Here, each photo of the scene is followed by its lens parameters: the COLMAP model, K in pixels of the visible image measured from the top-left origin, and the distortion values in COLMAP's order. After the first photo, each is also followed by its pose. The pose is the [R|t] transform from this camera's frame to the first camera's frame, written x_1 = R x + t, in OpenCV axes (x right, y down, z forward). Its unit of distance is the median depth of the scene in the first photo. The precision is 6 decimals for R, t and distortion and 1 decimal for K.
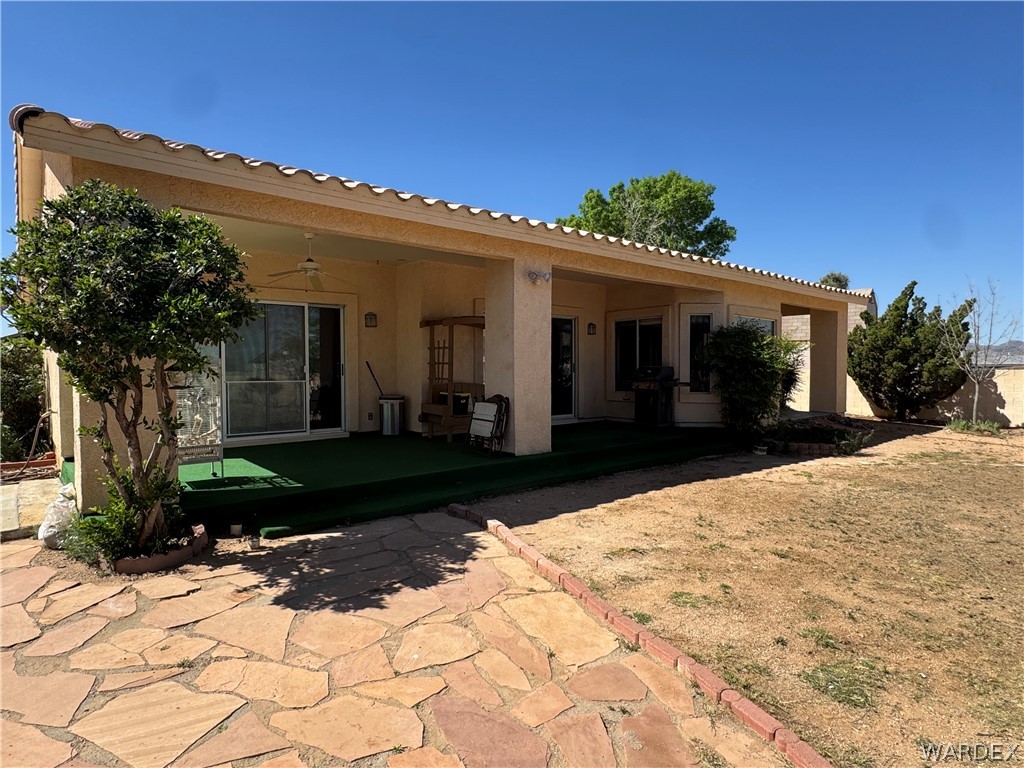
lens RADIAL K [[578.9, 0, 517.4], [0, 578.9, 381.7], [0, 0, 1]] dist [-0.004257, 0.000563]
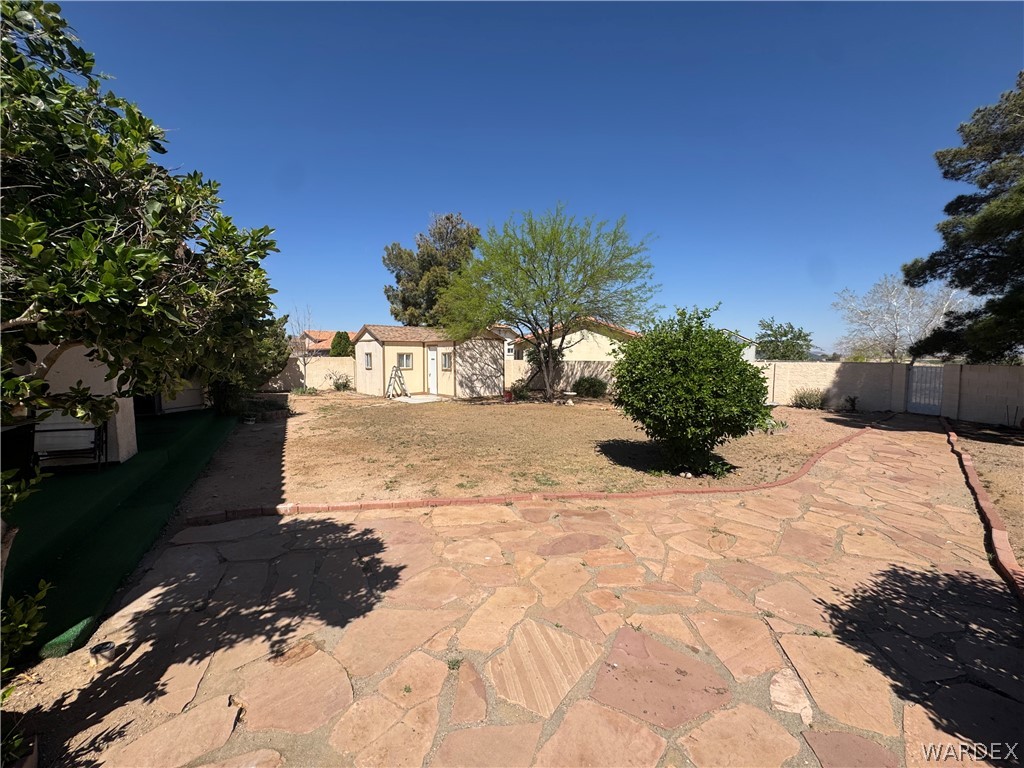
lens RADIAL K [[409.6, 0, 509.7], [0, 409.6, 380.9], [0, 0, 1]] dist [-0.003976, 0.000850]
pose [[0.216003, -0.068771, 0.973968, -0.463127], [0.025350, 0.997575, 0.064816, -0.021497], [-0.976064, 0.010689, 0.217222, 0.279184]]
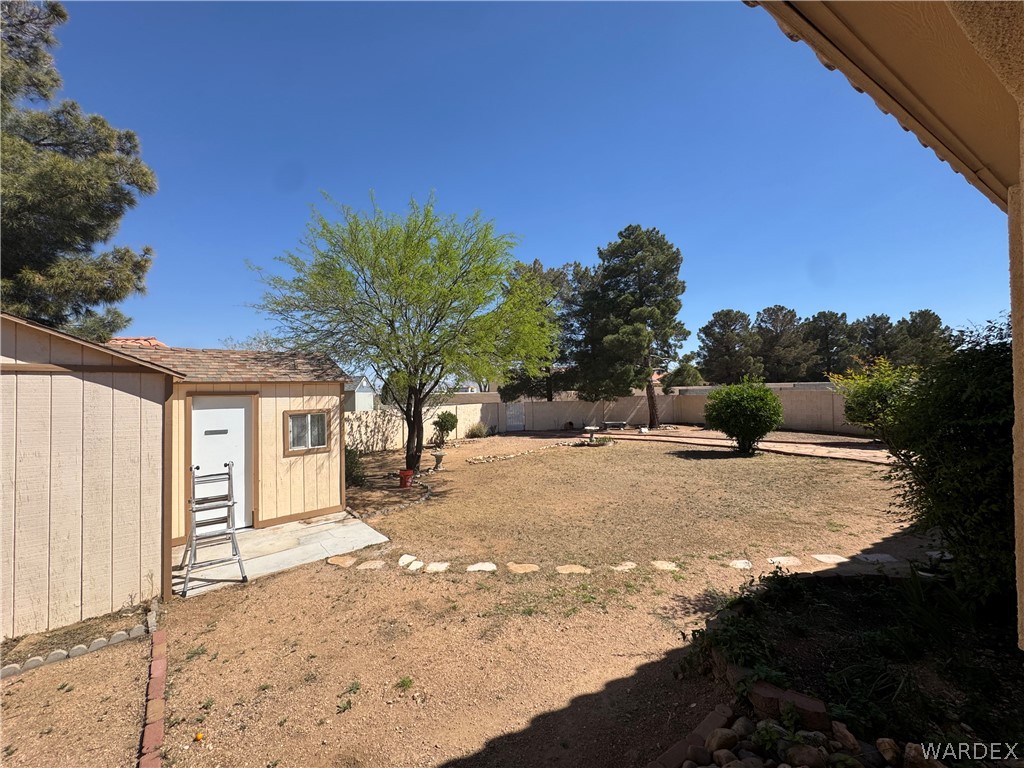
lens RADIAL K [[409.6, 0, 514.4], [0, 409.6, 380.7], [0, 0, 1]] dist [-0.003976, 0.000850]
pose [[-0.984287, 0.020861, 0.175337, 0.926464], [0.021481, 0.999768, 0.001638, -0.096979], [-0.175262, 0.005379, -0.984507, 1.834019]]
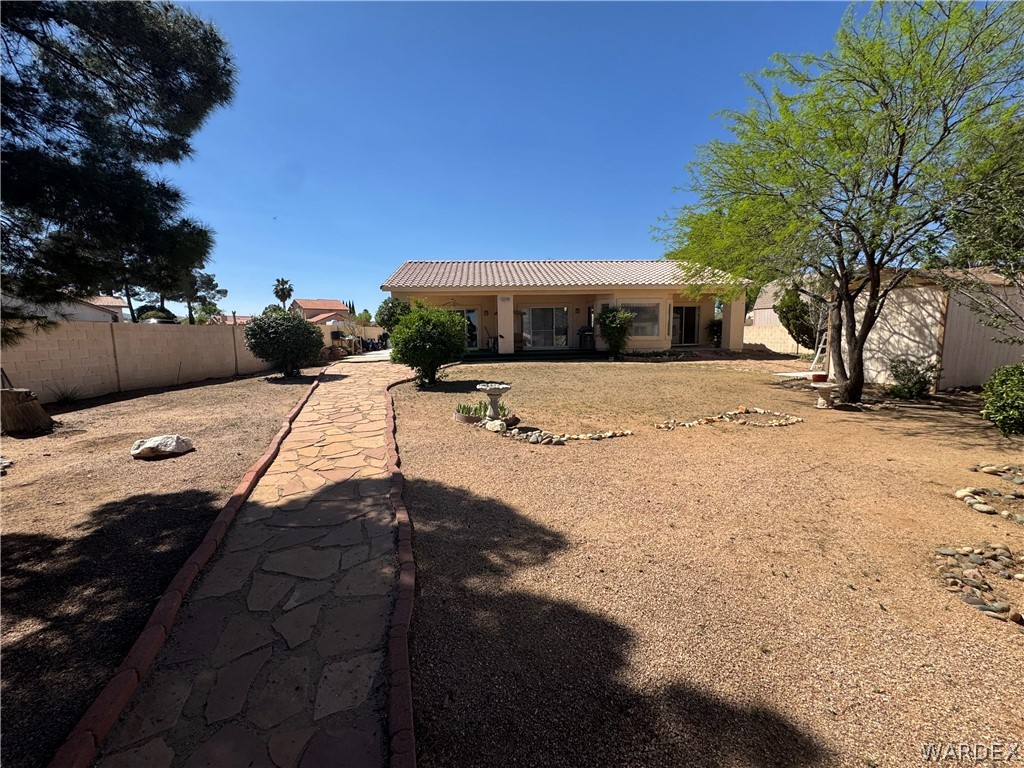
lens RADIAL K [[409.6, 0, 513.0], [0, 409.6, 383.1], [0, 0, 1]] dist [-0.003976, 0.000850]
pose [[0.801688, 0.062594, -0.594456, 1.450362], [0.000276, 0.994463, 0.105085, 0.046419], [0.597742, -0.084409, 0.797232, -0.856527]]
